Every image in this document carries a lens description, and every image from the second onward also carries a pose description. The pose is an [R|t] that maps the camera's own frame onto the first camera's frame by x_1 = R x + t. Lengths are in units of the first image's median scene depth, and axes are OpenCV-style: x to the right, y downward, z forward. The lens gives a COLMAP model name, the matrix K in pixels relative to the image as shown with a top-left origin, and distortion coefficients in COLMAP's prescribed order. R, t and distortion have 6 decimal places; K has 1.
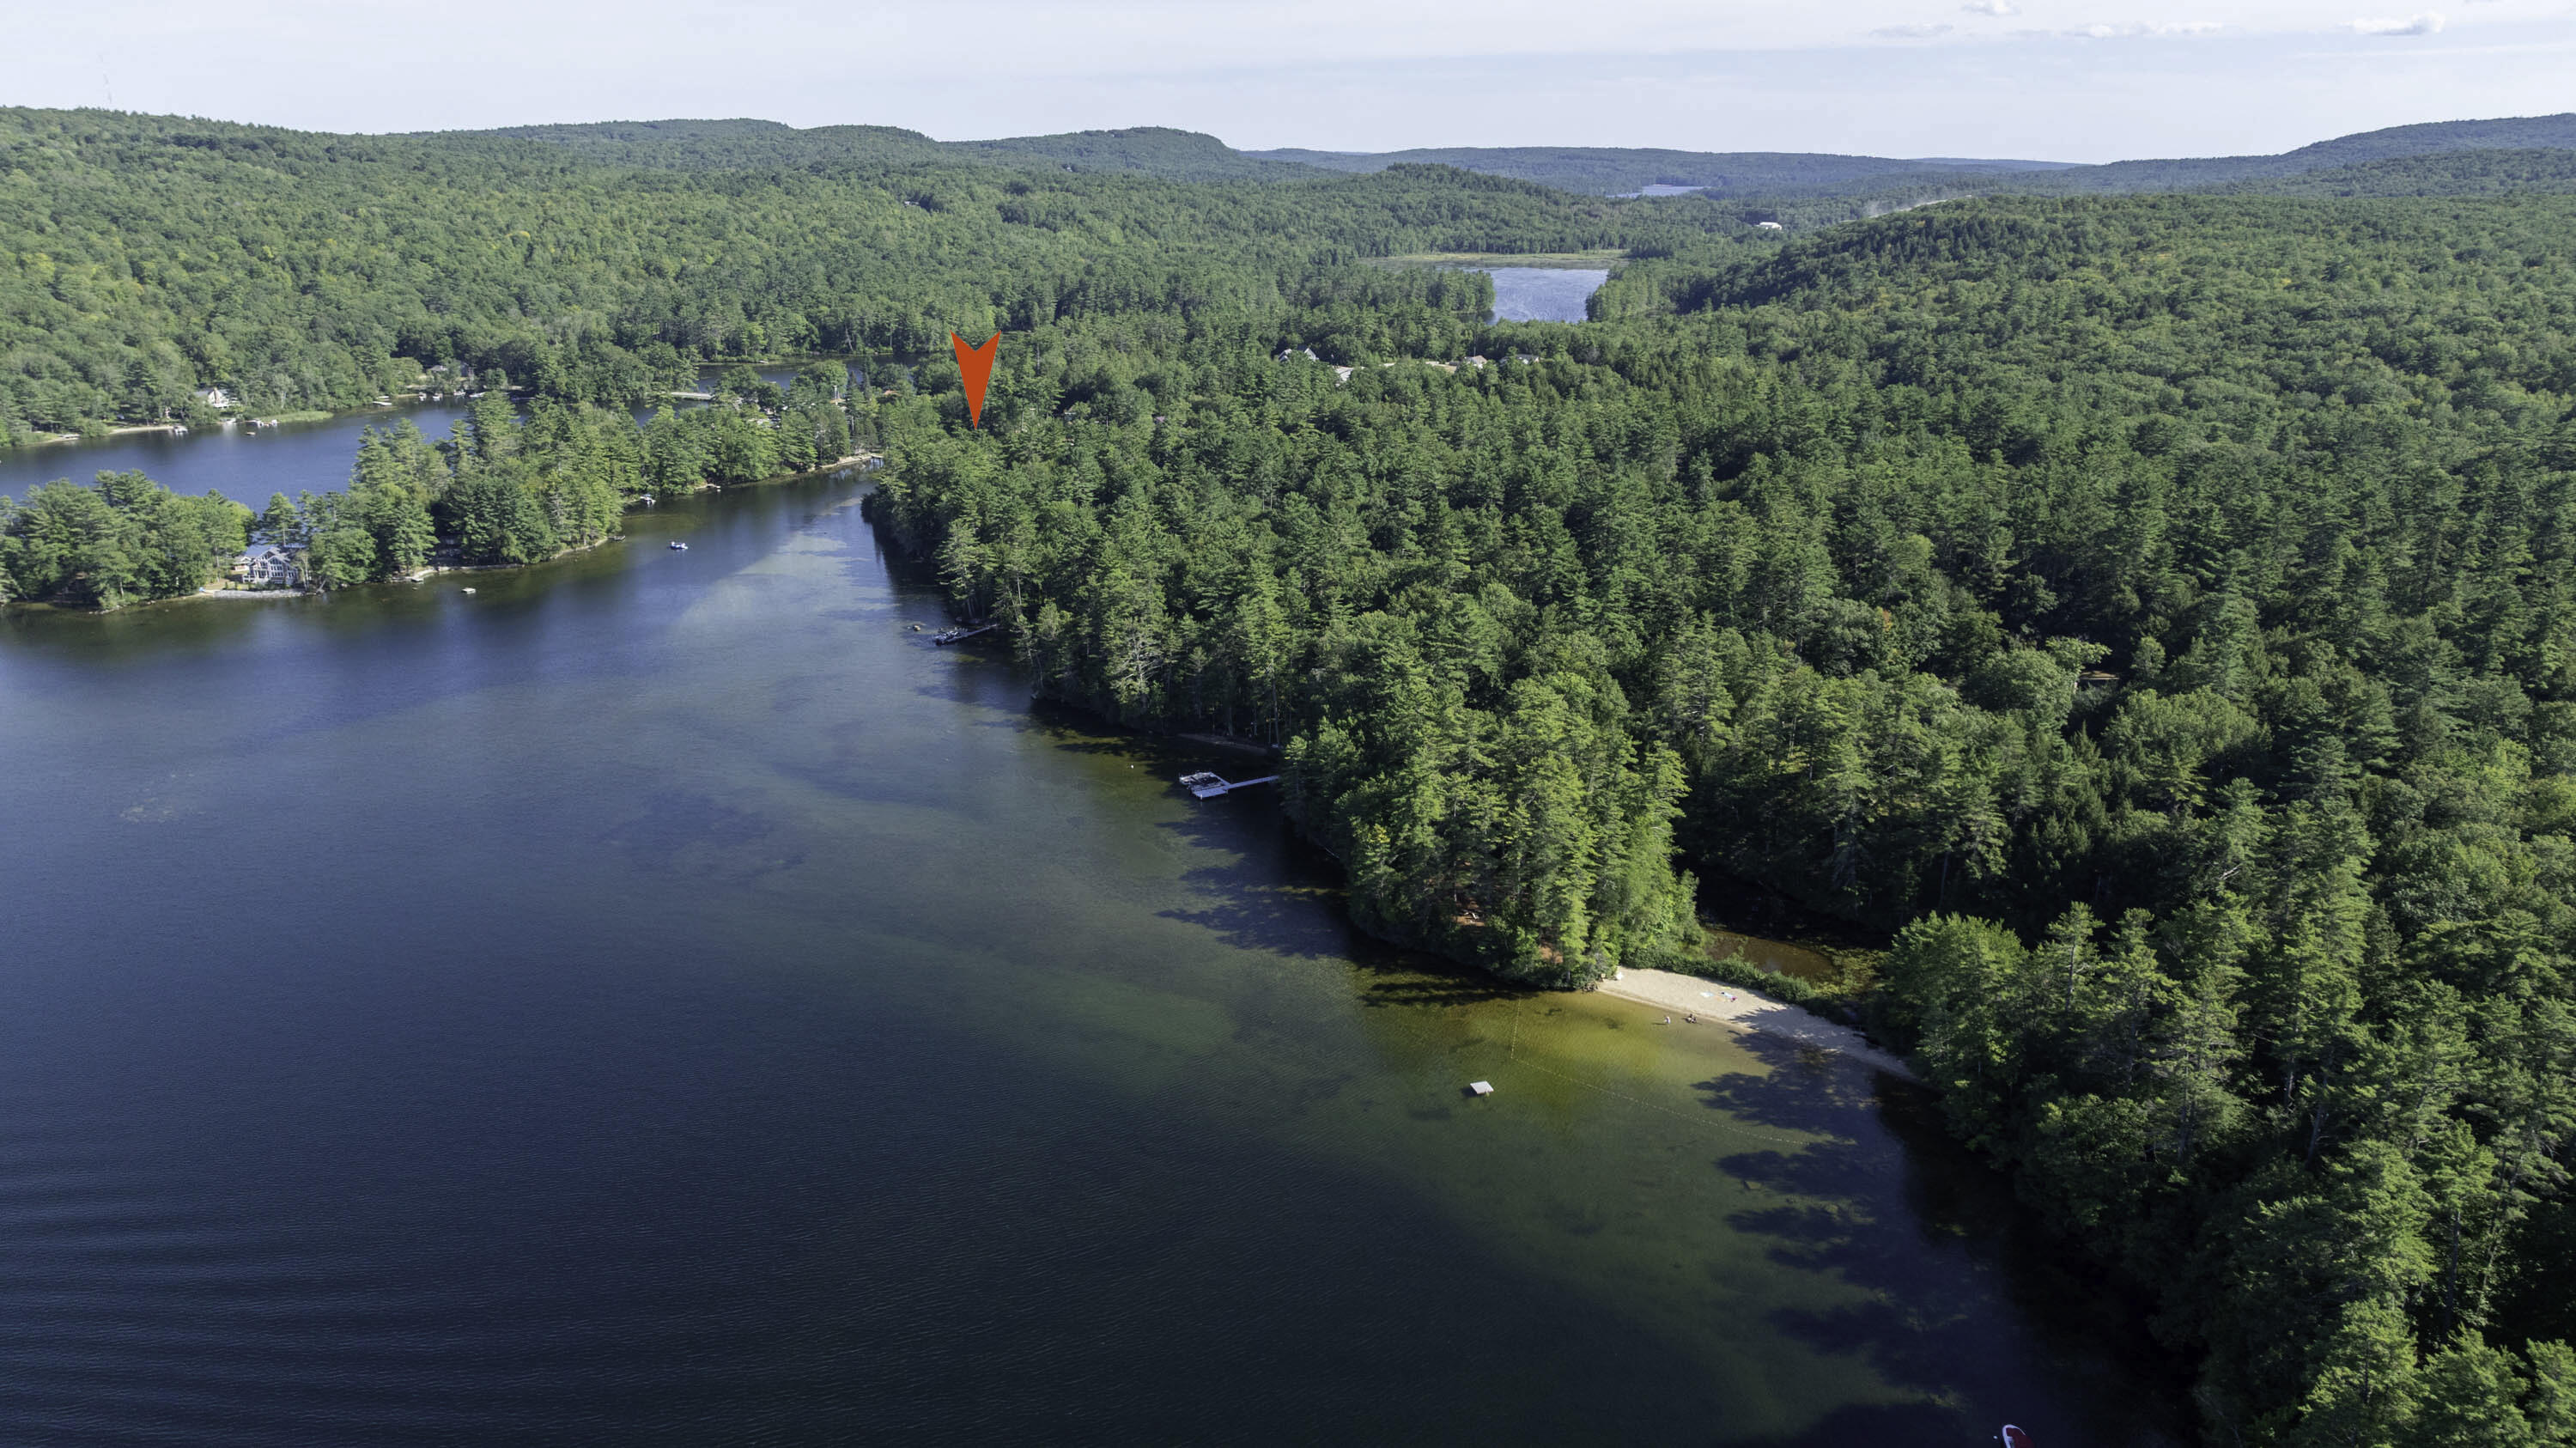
lens RADIAL K [[1830.9, 0, 1283.3], [0, 1830.9, 723.3], [0, 0, 1]] dist [-0.041266, 0.040188]
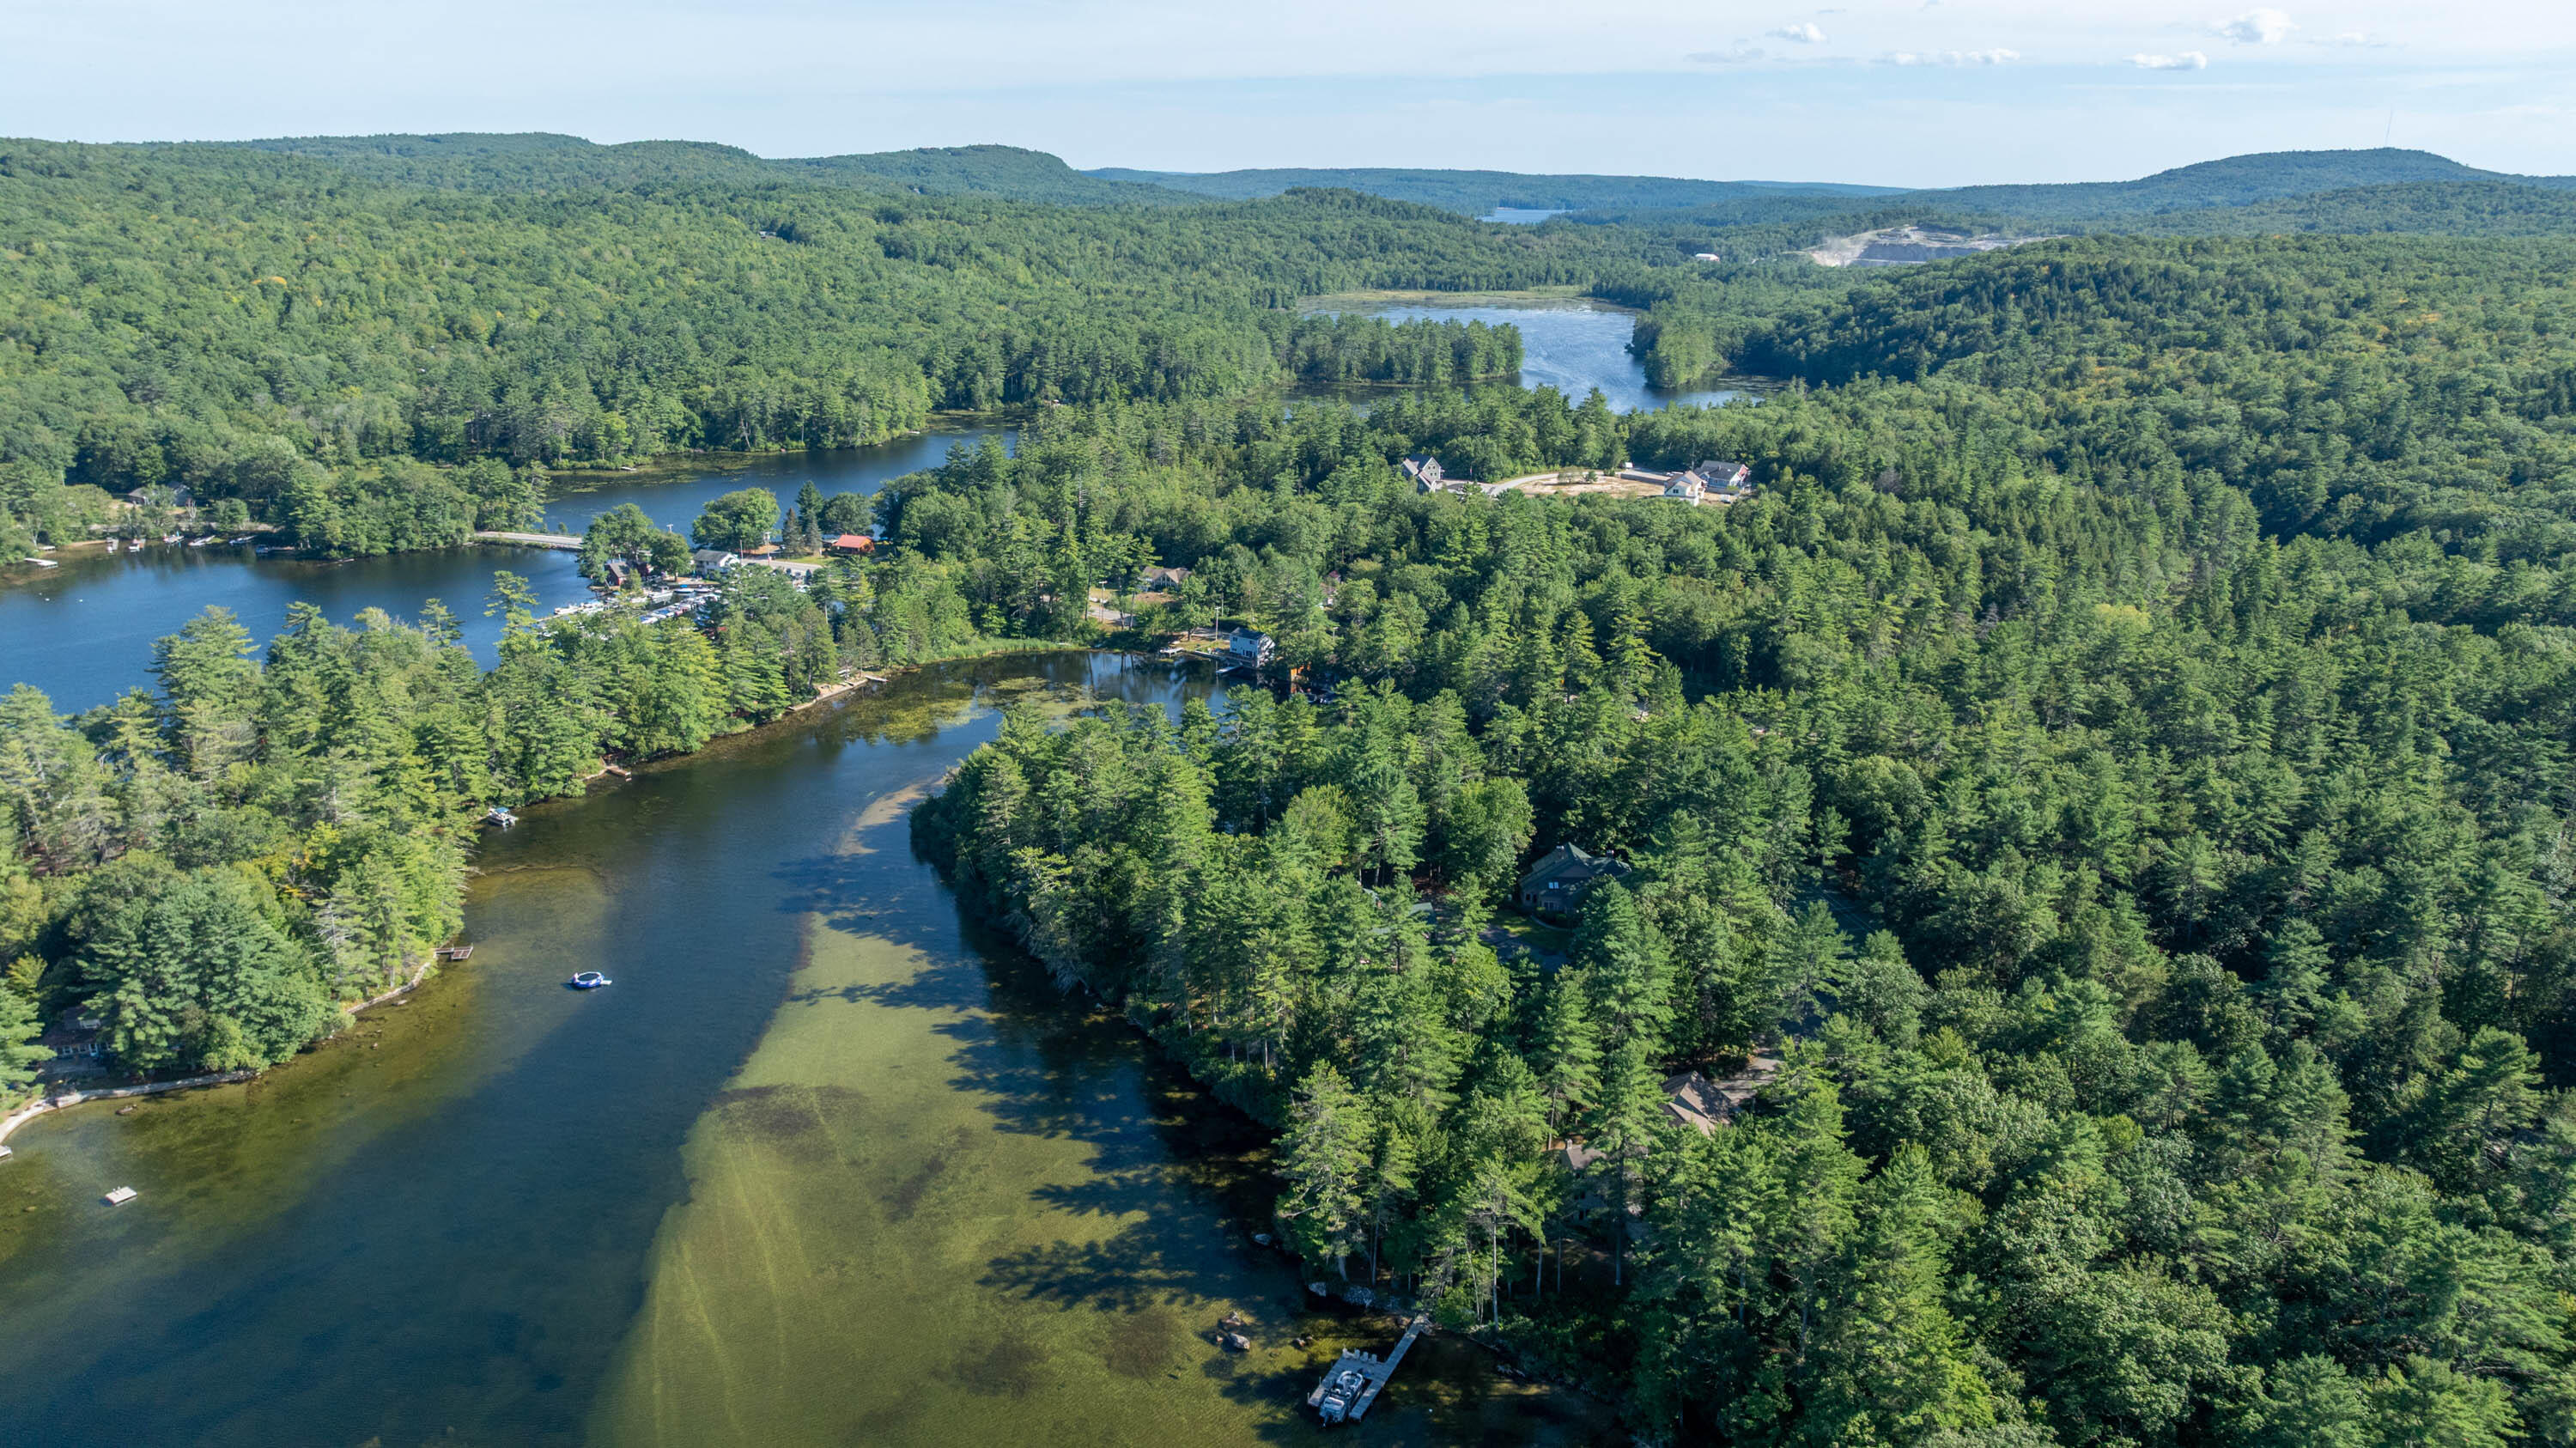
lens RADIAL K [[1830.9, 0, 1285.4], [0, 1830.9, 743.1], [0, 0, 1]] dist [-0.041266, 0.040188]
pose [[0.994642, -0.023848, 0.100589, -0.087639], [0.023841, 0.999715, 0.001277, -0.072253], [-0.100590, 0.001128, 0.994927, 0.223235]]
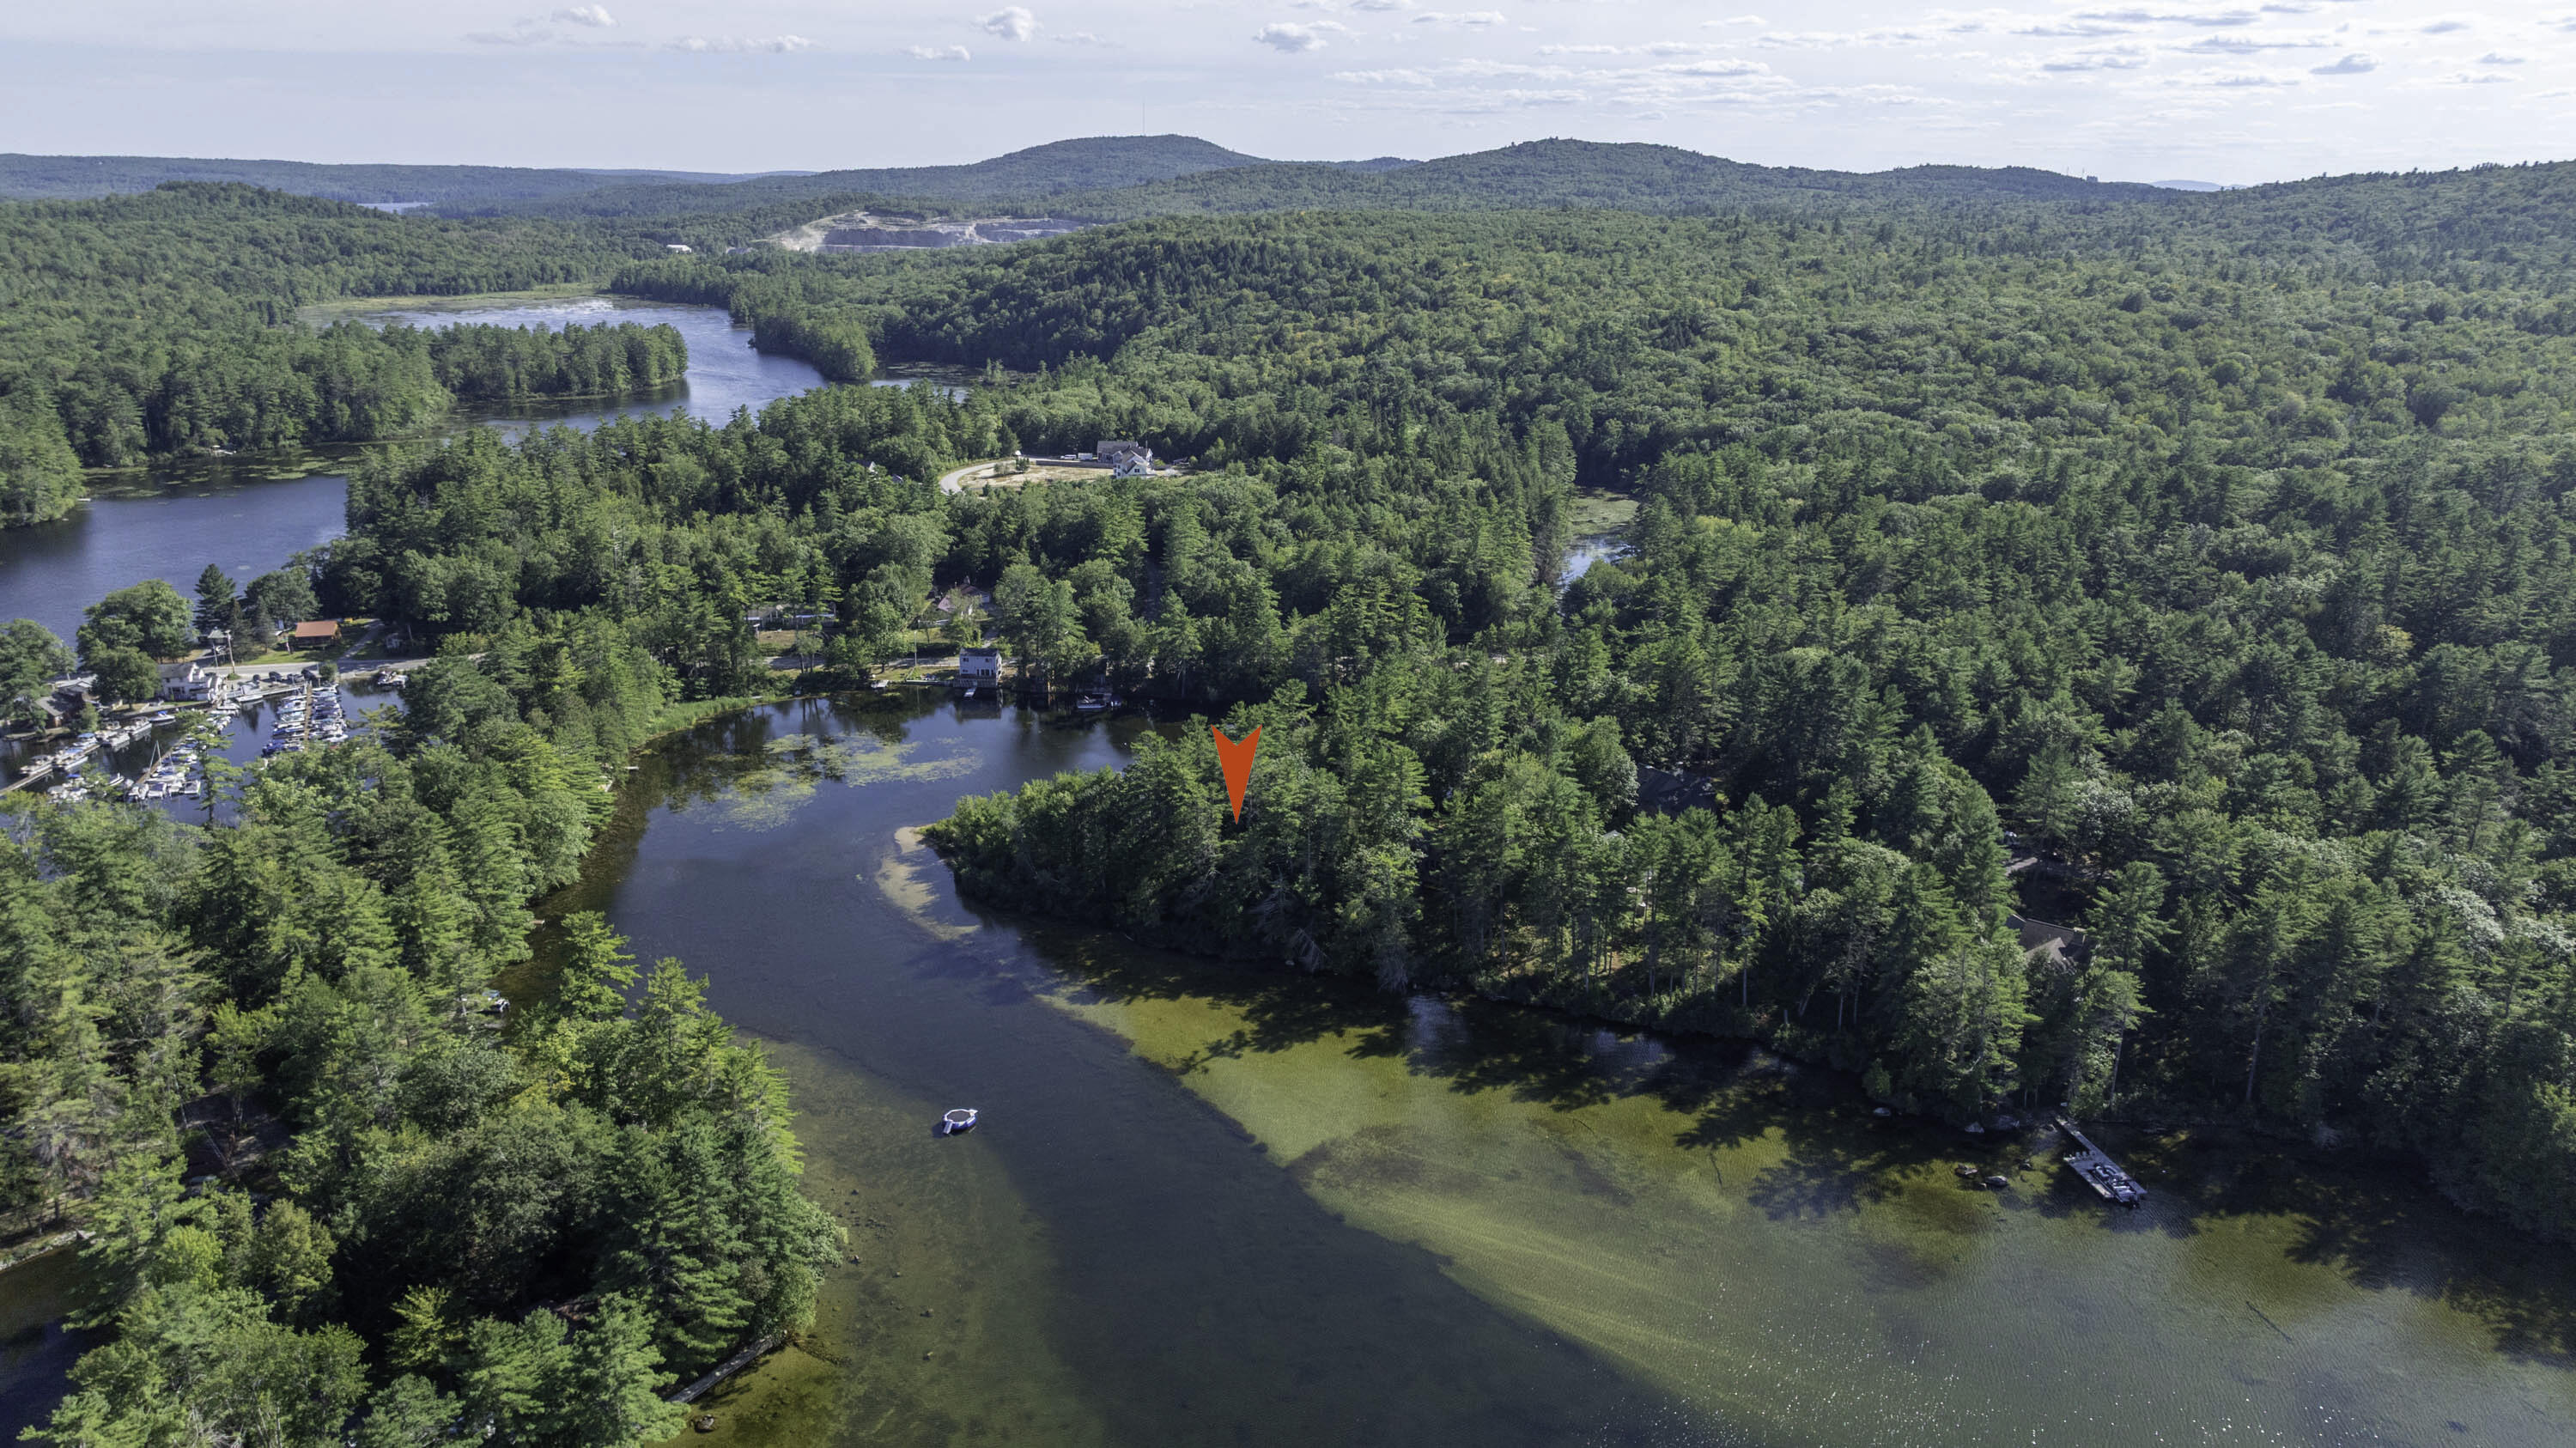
lens RADIAL K [[1830.9, 0, 1306.9], [0, 1830.9, 721.5], [0, 0, 1]] dist [-0.041266, 0.040188]
pose [[0.745603, -0.188719, 0.639110, -0.241798], [0.192344, 0.979189, 0.064746, -0.091992], [-0.638028, 0.074654, 0.766386, 0.281486]]
